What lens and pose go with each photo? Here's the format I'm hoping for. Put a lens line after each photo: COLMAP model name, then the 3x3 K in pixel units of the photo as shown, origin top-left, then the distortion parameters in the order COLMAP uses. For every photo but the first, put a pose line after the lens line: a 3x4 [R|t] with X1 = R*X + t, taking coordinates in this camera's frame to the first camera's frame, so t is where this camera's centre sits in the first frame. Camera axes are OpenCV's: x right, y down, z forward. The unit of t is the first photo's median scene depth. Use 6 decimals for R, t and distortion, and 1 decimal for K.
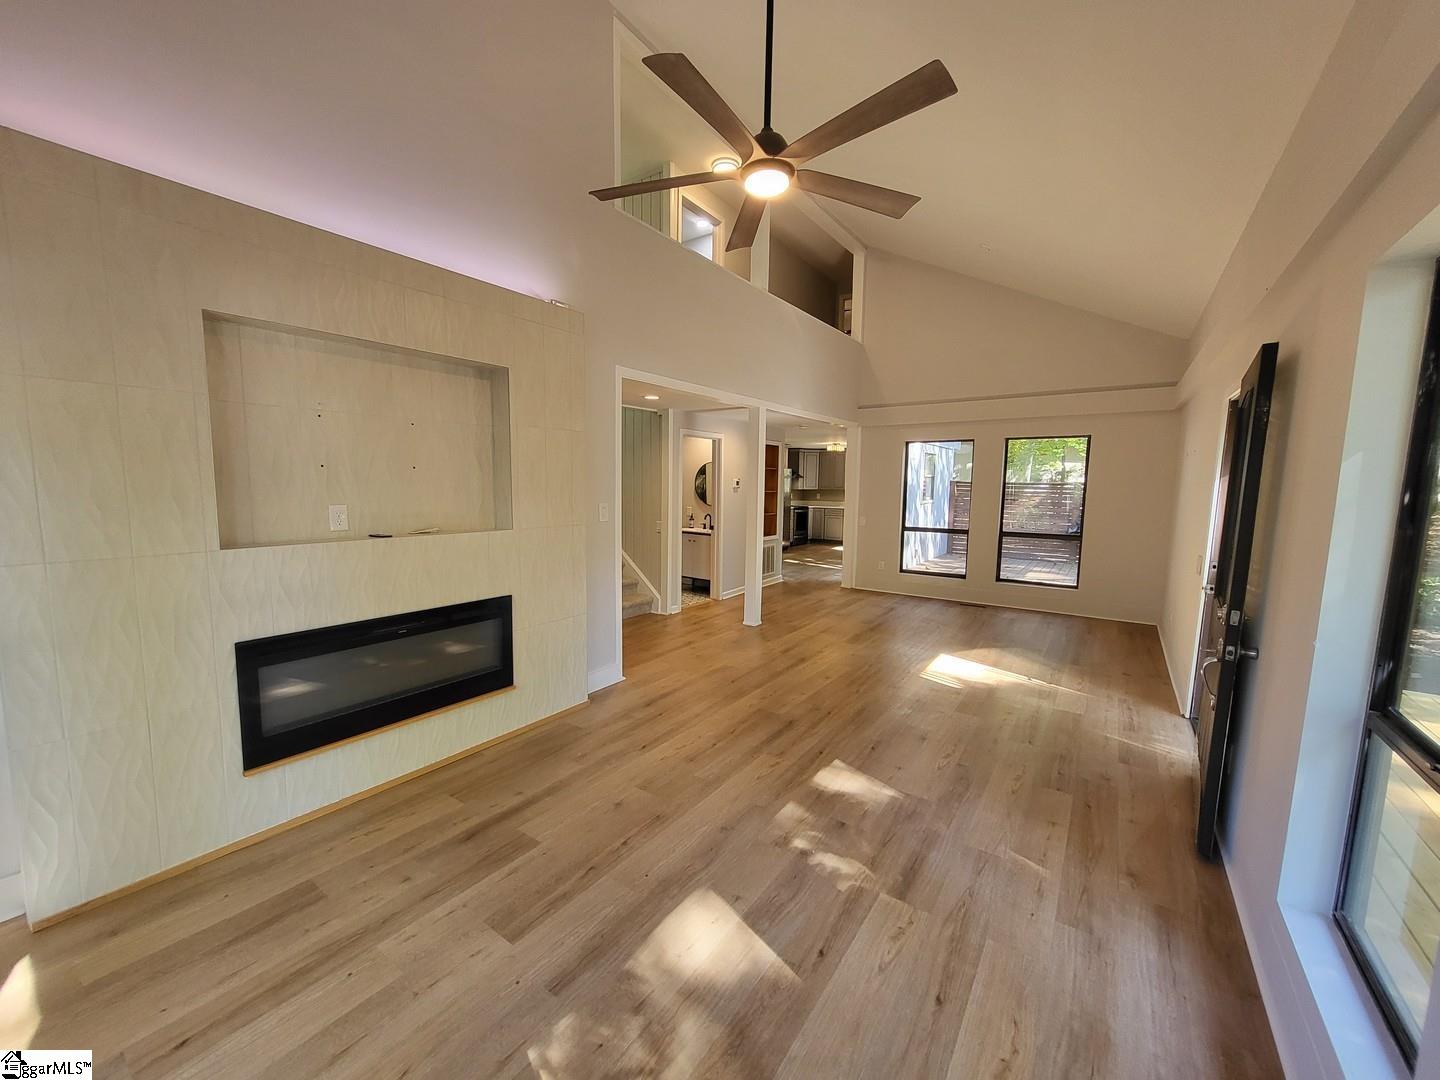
lens RADIAL K [[568.1, 0, 707.9], [0, 568.1, 545.6], [0, 0, 1]] dist [0.001834, -0.000169]
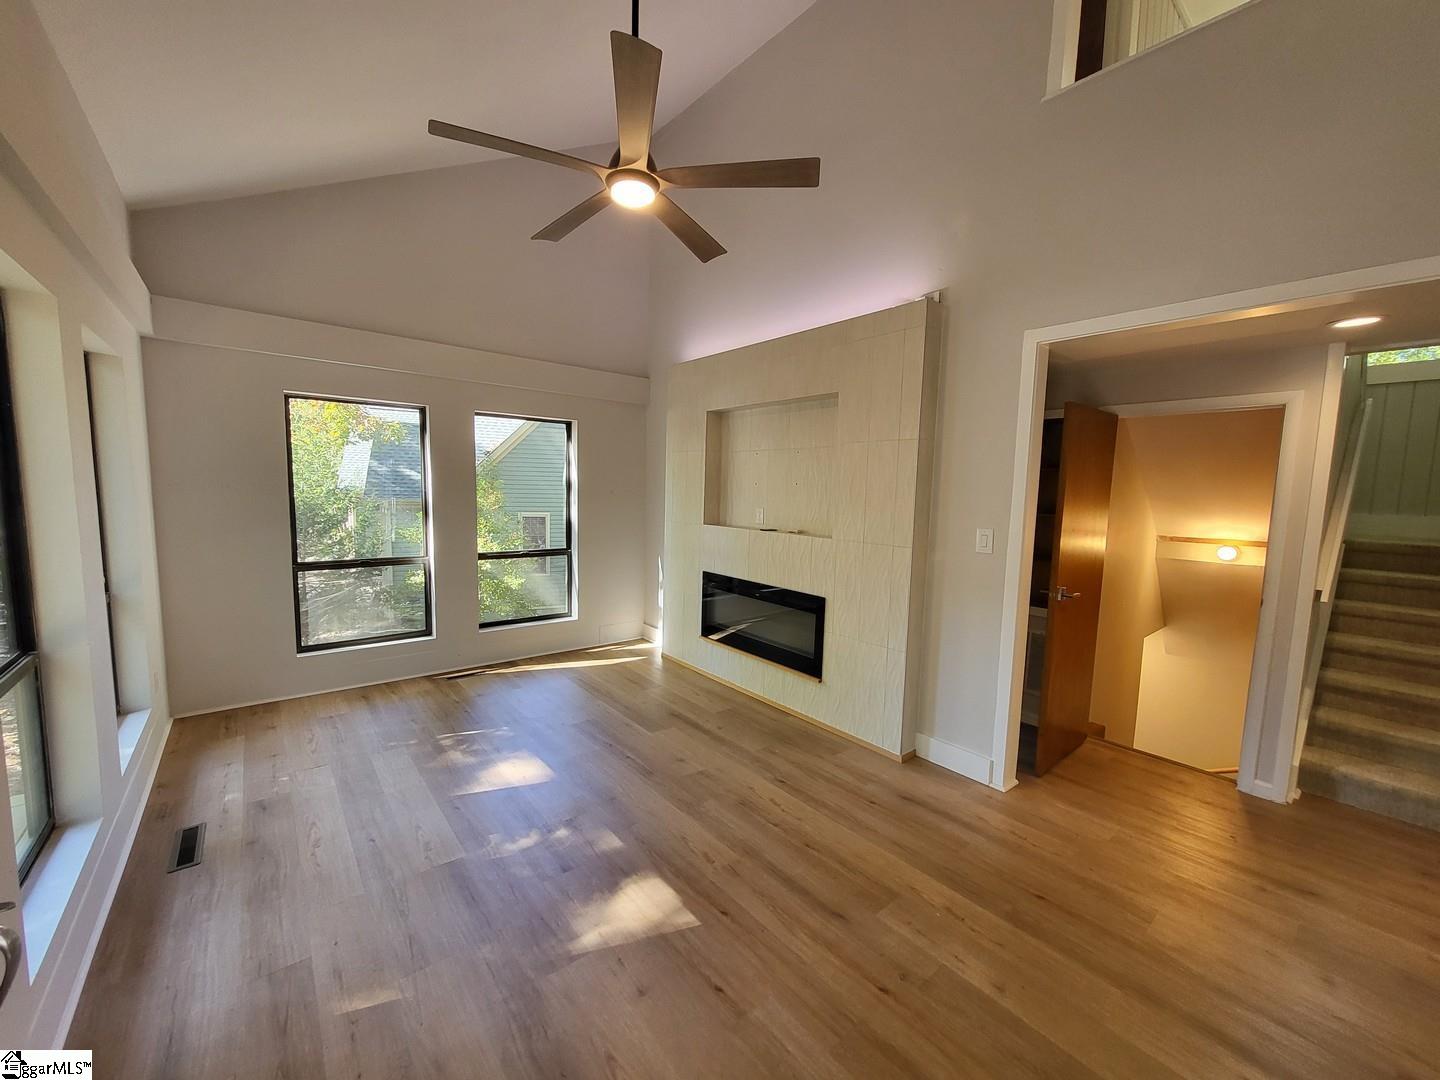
lens RADIAL K [[568.1, 0, 707.9], [0, 568.1, 545.6], [0, 0, 1]] dist [0.001834, -0.000169]
pose [[-0.270205, 0.079206, -0.959539, 0.898701], [-0.139074, 0.982948, 0.120301, -0.133265], [0.952705, 0.165953, -0.254582, 1.231449]]
